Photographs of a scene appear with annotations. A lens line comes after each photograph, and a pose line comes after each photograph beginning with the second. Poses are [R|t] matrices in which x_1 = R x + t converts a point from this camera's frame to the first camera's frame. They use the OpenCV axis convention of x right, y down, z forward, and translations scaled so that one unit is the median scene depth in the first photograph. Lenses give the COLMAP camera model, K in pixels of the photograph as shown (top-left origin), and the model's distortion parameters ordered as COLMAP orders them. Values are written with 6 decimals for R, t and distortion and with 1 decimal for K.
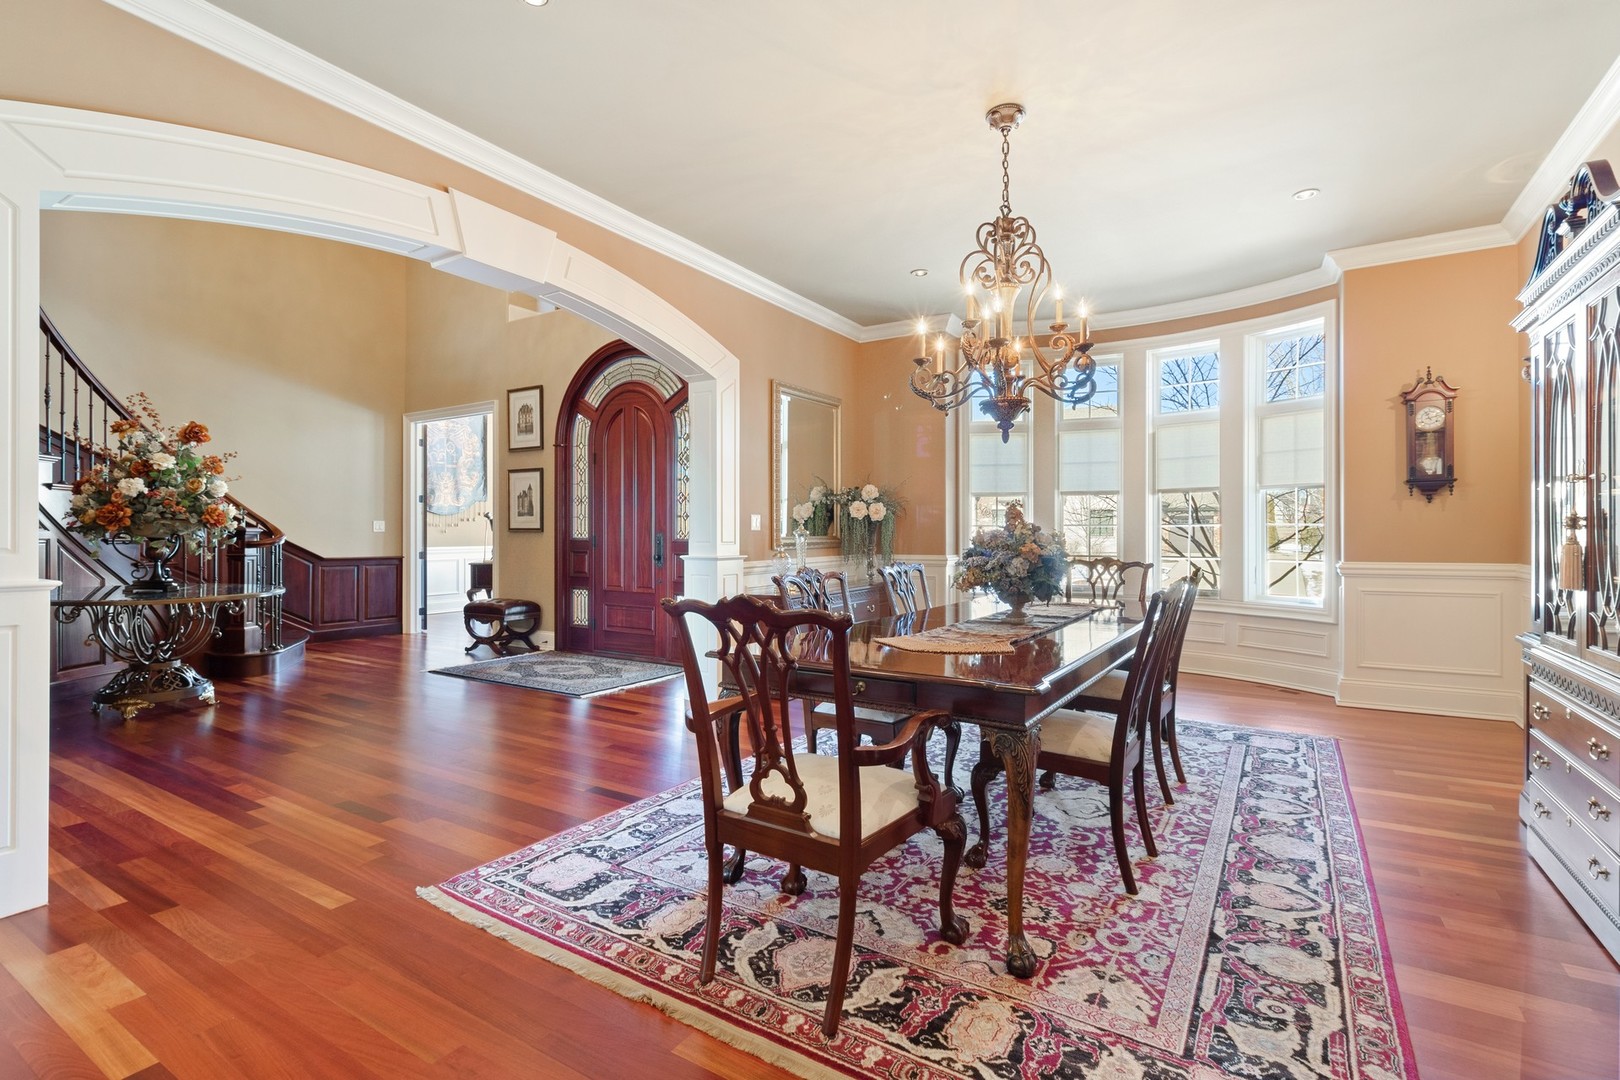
lens RADIAL K [[738.4, 0, 821.5], [0, 738.4, 539.4], [0, 0, 1]] dist [-0.000774, 0.000171]
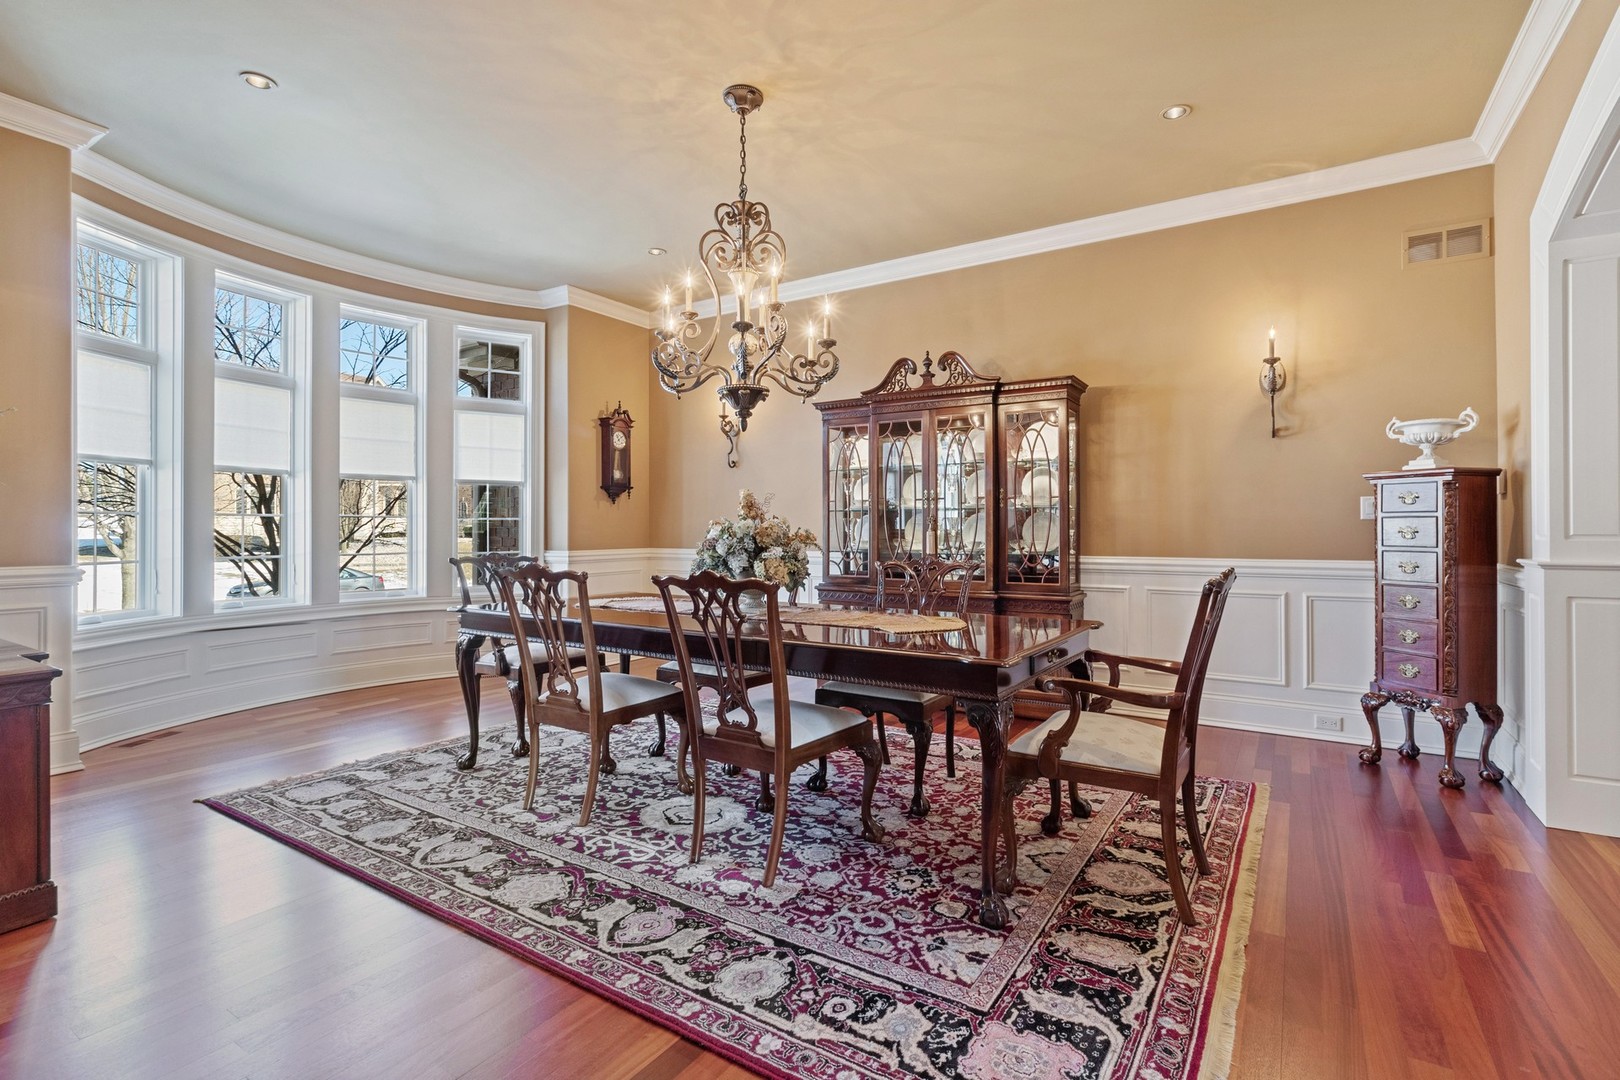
lens RADIAL K [[750.2, 0, 818.7], [0, 750.2, 526.3], [0, 0, 1]] dist [0.000190, 0.000451]
pose [[0.022089, 0.001730, 0.999755, -0.753215], [0.007754, 0.999968, -0.001902, -0.003760], [-0.999726, 0.007794, 0.022074, 0.884510]]
